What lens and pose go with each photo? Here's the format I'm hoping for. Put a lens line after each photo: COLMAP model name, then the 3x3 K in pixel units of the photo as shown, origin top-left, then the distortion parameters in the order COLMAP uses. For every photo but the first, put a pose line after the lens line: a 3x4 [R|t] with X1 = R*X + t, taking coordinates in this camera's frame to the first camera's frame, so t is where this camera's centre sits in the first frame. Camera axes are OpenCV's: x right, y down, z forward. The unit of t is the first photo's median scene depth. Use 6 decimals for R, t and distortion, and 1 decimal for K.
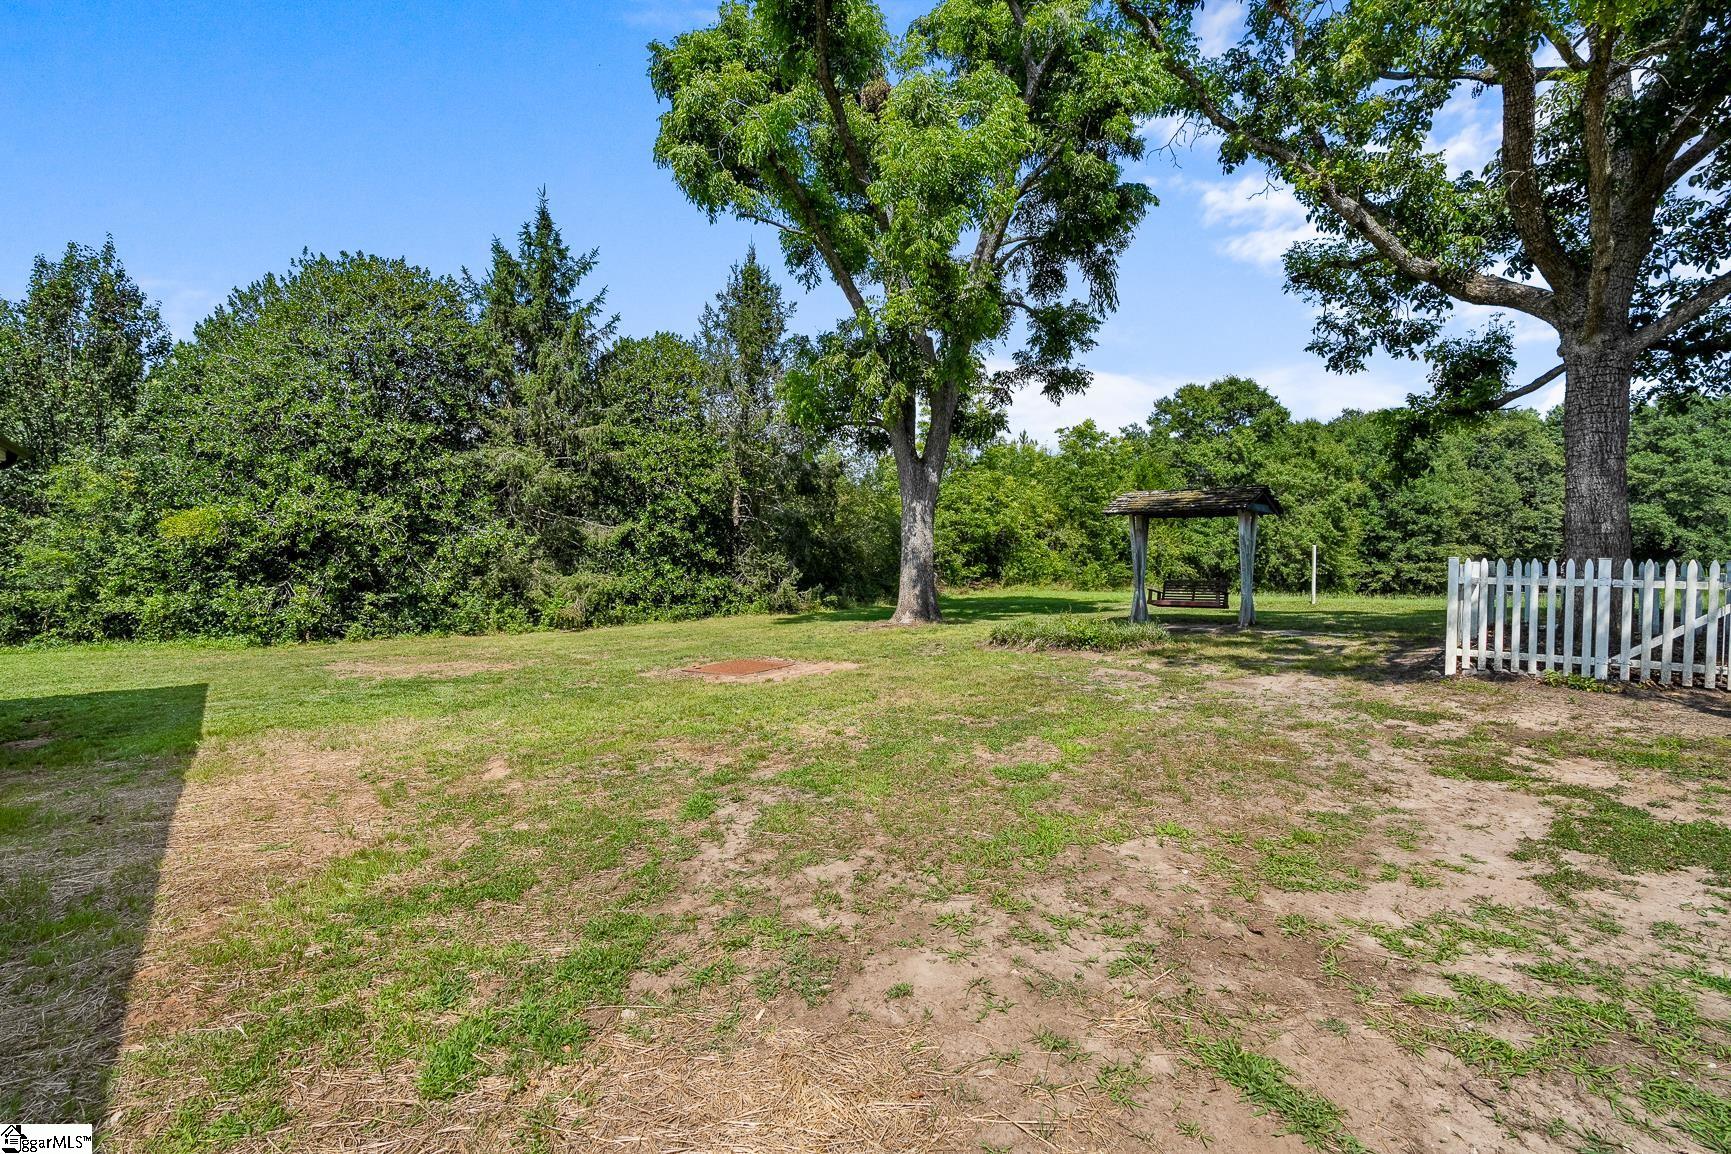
lens RADIAL K [[778.9, 0, 871.4], [0, 778.9, 568.4], [0, 0, 1]] dist [-0.007590, 0.002366]
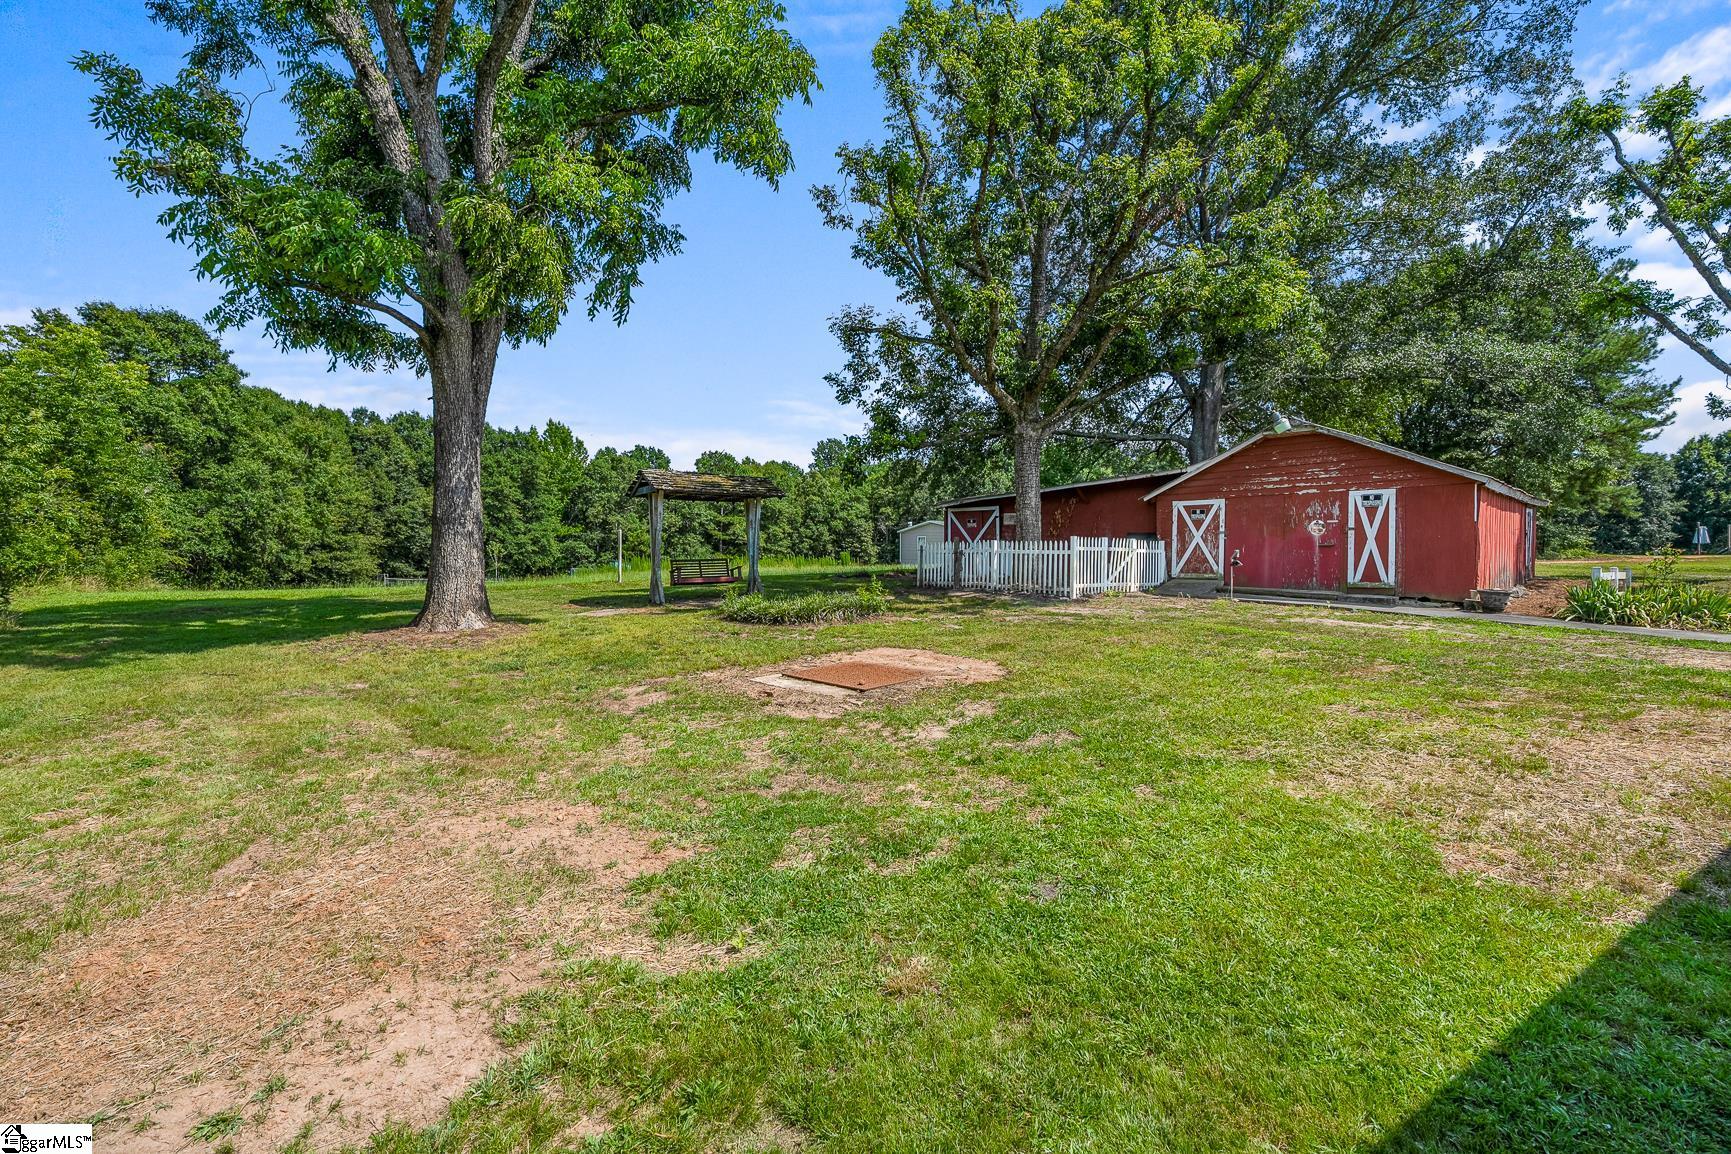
lens RADIAL K [[778.9, 0, 864.3], [0, 778.9, 566.9], [0, 0, 1]] dist [-0.007590, 0.002366]
pose [[0.159692, -0.019009, 0.986984, -0.473727], [0.012393, 0.999774, 0.017251, 0.008138], [-0.987089, 0.009477, 0.159891, 0.458828]]
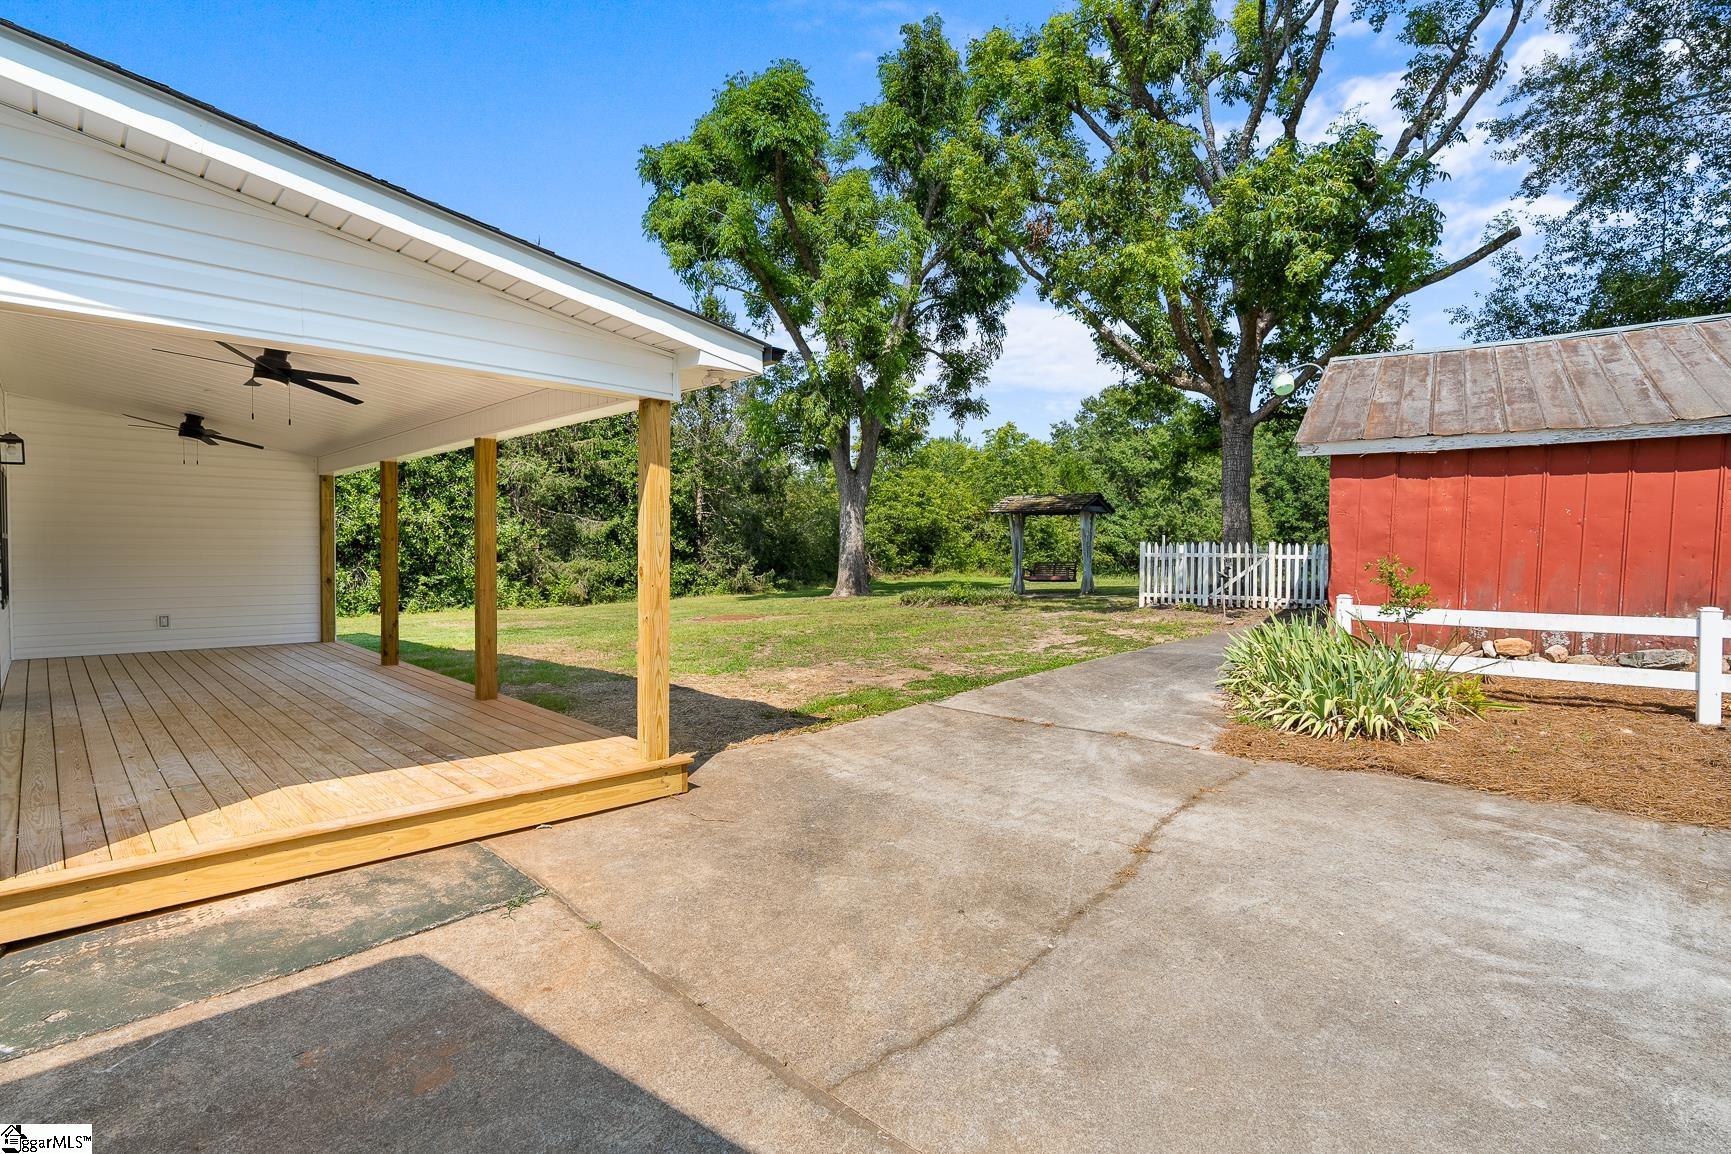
lens RADIAL K [[851.3, 0, 867.2], [0, 851.3, 568.1], [0, 0, 1]] dist [-0.001830, 0.000878]
pose [[0.997966, -0.005789, 0.063492, -0.005076], [0.005354, 0.999961, 0.007021, 0.010933], [-0.063530, -0.006667, 0.997958, -0.354382]]
